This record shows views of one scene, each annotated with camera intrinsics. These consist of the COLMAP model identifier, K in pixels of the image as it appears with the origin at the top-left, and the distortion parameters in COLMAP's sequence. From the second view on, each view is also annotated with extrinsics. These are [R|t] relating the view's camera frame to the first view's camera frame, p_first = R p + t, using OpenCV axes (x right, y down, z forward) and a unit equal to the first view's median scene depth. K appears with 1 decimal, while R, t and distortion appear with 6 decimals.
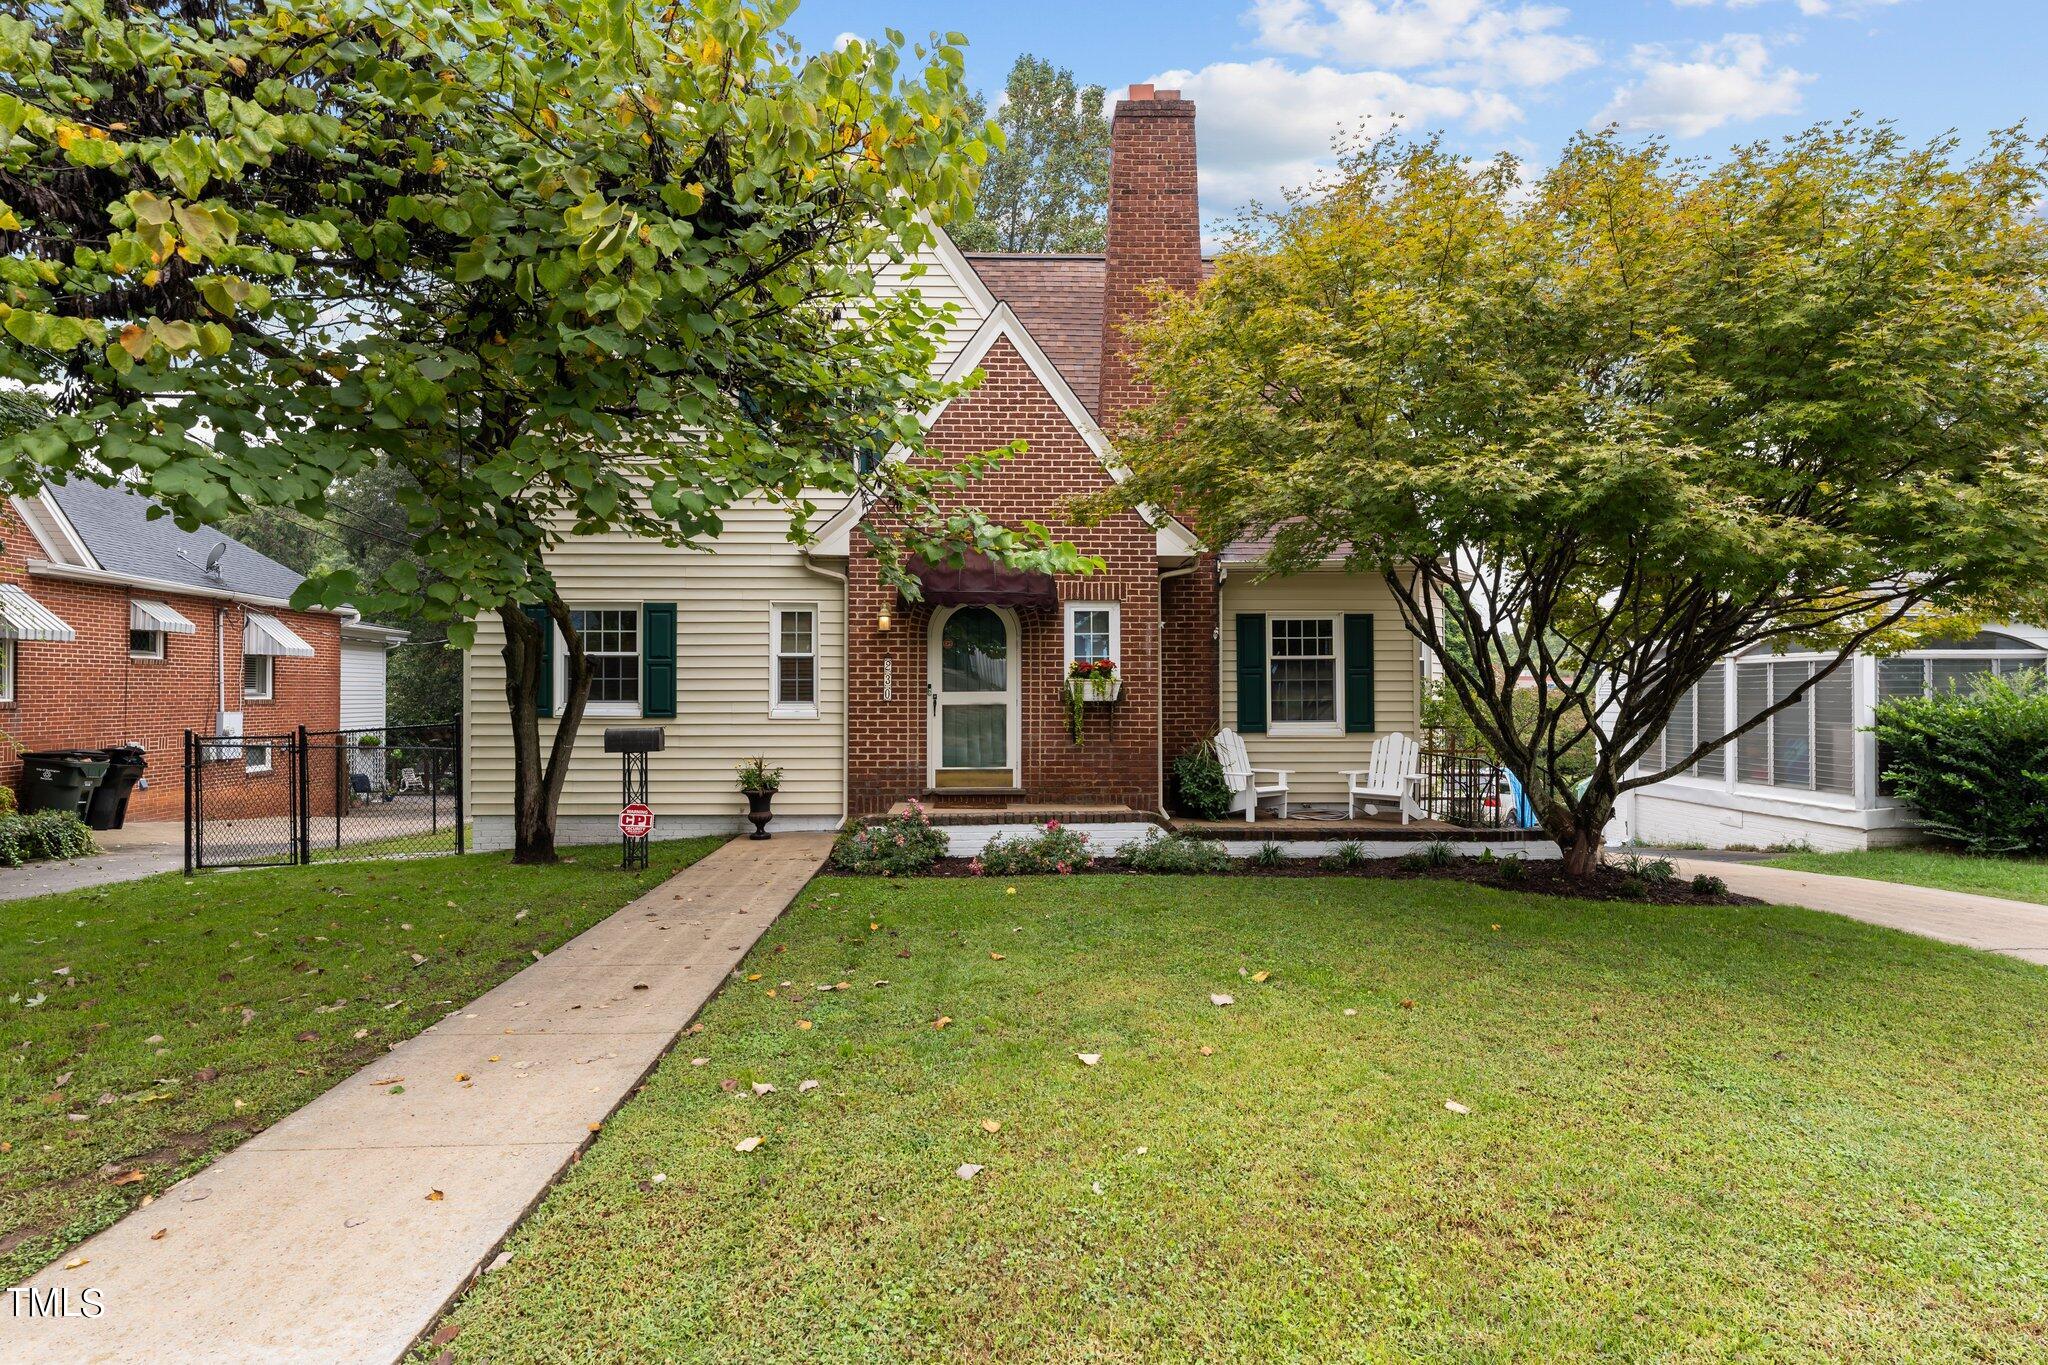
lens RADIAL K [[1053.3, 0, 1022.8], [0, 1053.3, 683.1], [0, 0, 1]] dist [0.003012, 0.000239]
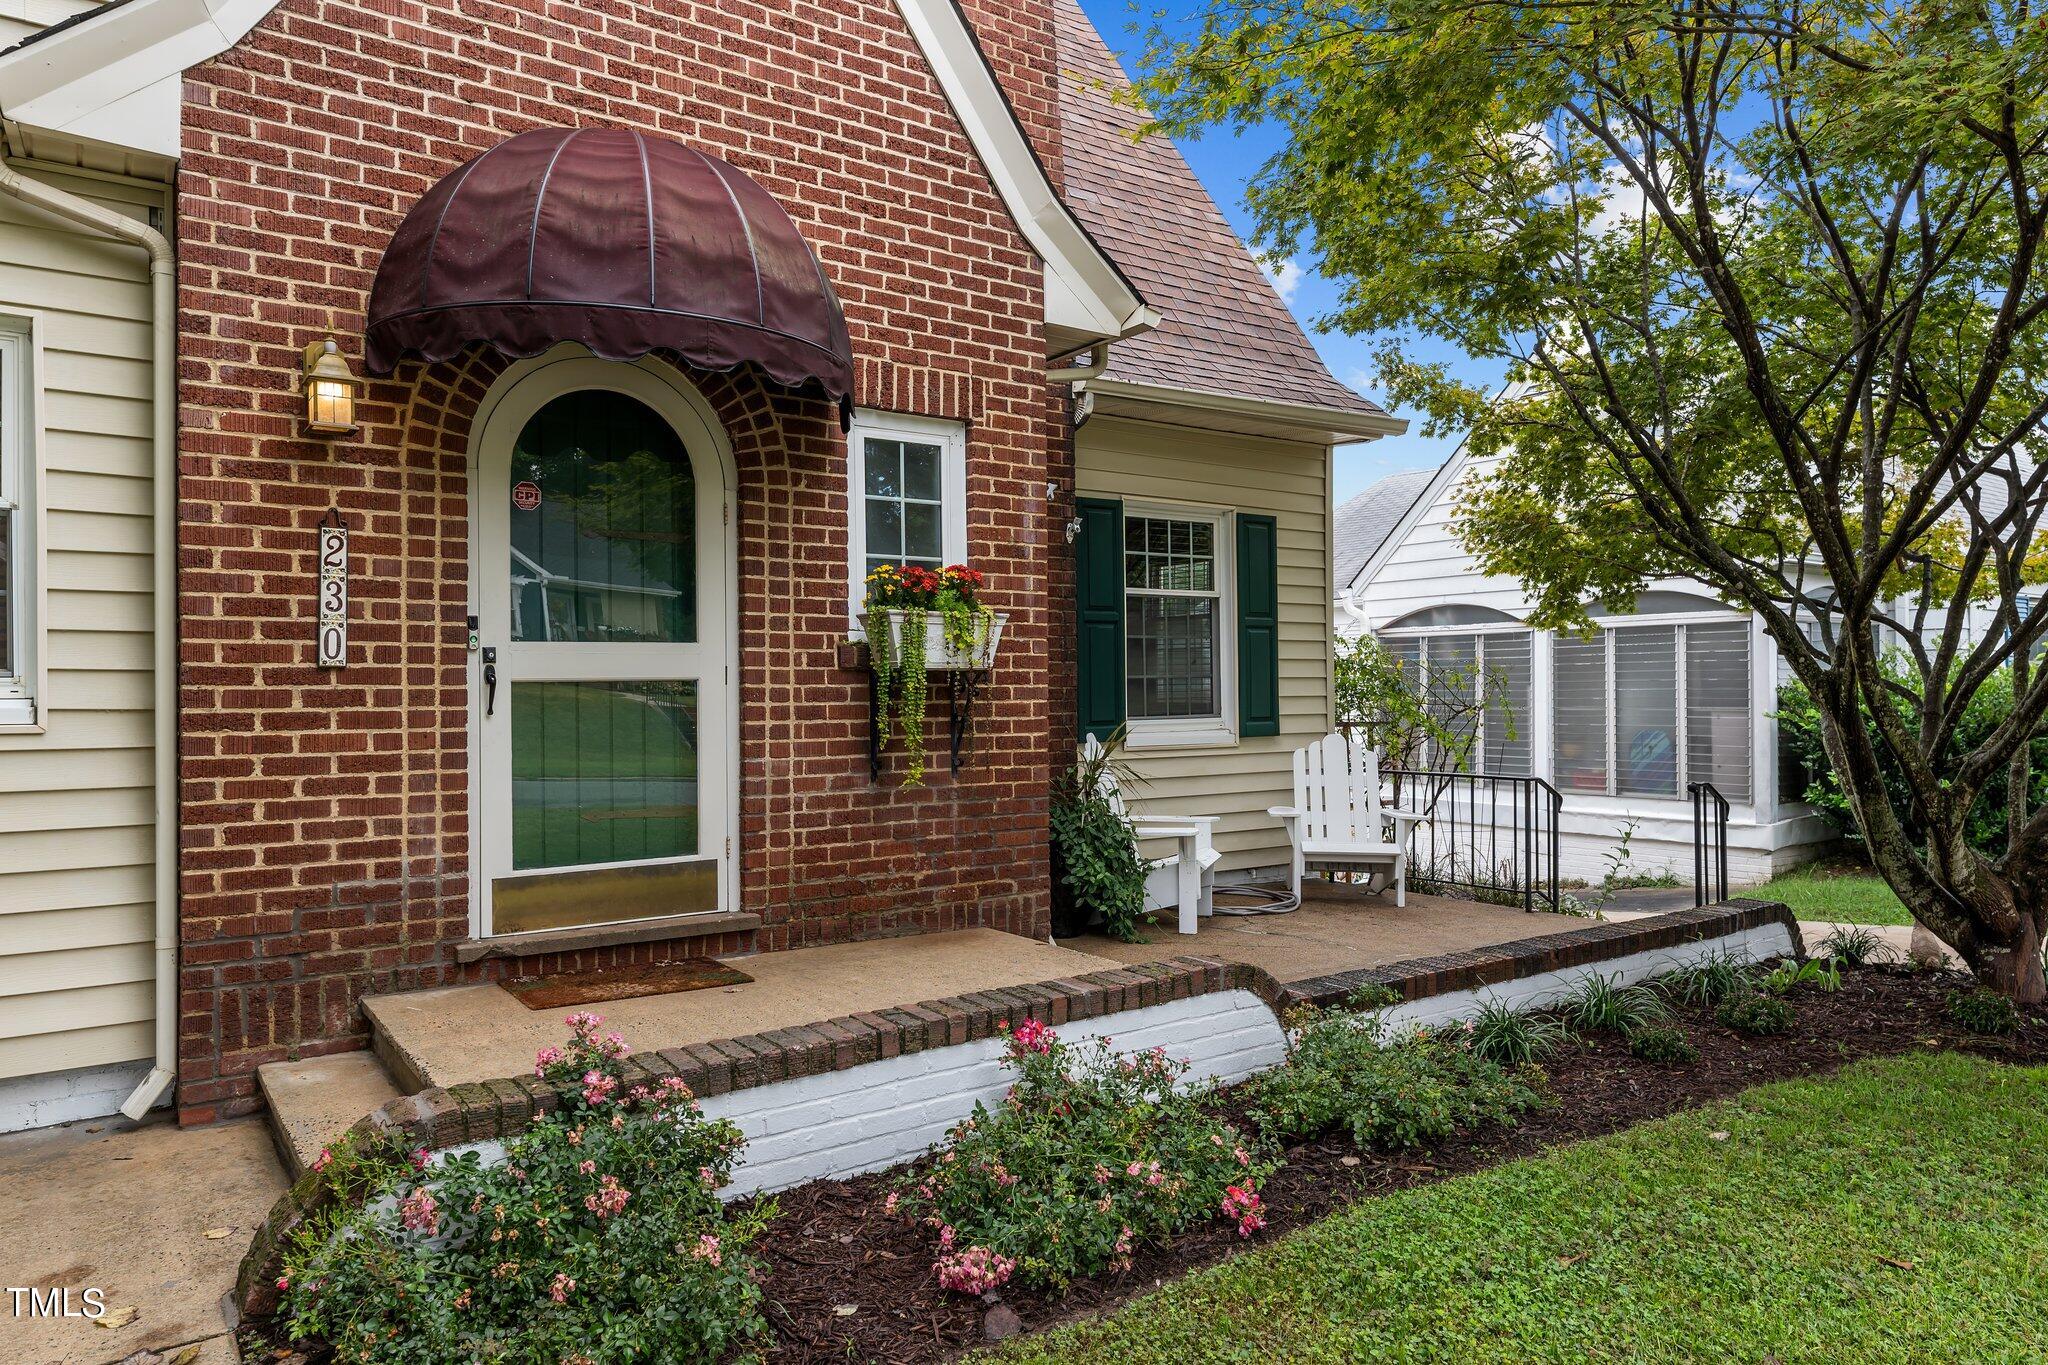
lens RADIAL K [[1337.7, 0, 1031.5], [0, 1337.7, 694.7], [0, 0, 1]] dist [-0.003061, -0.002400]
pose [[0.832763, -0.006821, 0.553587, -0.172499], [0.000813, 0.999938, 0.011098, 0.020431], [-0.553629, -0.008792, 0.832717, 0.562168]]
